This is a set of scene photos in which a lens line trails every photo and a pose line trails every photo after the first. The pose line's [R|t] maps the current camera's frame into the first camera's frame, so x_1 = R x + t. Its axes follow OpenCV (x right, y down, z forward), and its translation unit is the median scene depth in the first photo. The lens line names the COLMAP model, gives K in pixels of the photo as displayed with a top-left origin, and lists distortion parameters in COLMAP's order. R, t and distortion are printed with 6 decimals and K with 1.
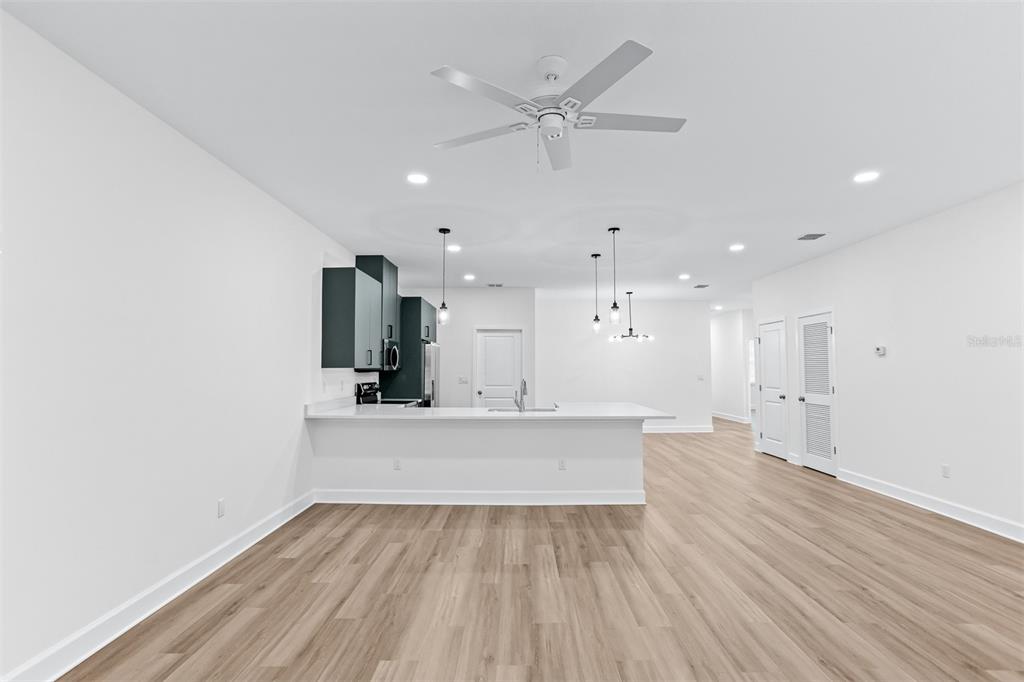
lens RADIAL K [[560.6, 0, 512.0], [0, 560.6, 341.0], [0, 0, 1]] dist [-0.056887, 0.033536]
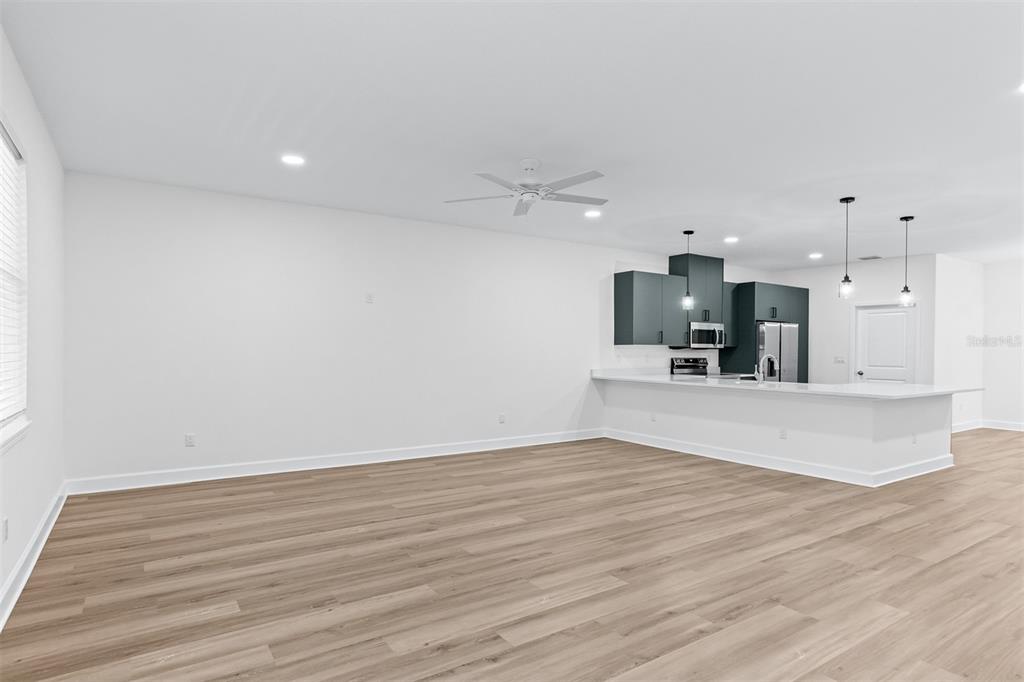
lens RADIAL K [[538.1, 0, 502.0], [0, 538.1, 350.4], [0, 0, 1]] dist [-0.004474, 0.001171]
pose [[0.588578, 0.004969, -0.808425, 0.611366], [0.033980, 0.998945, 0.030879, 0.010306], [0.807726, -0.045645, 0.587788, -0.037945]]
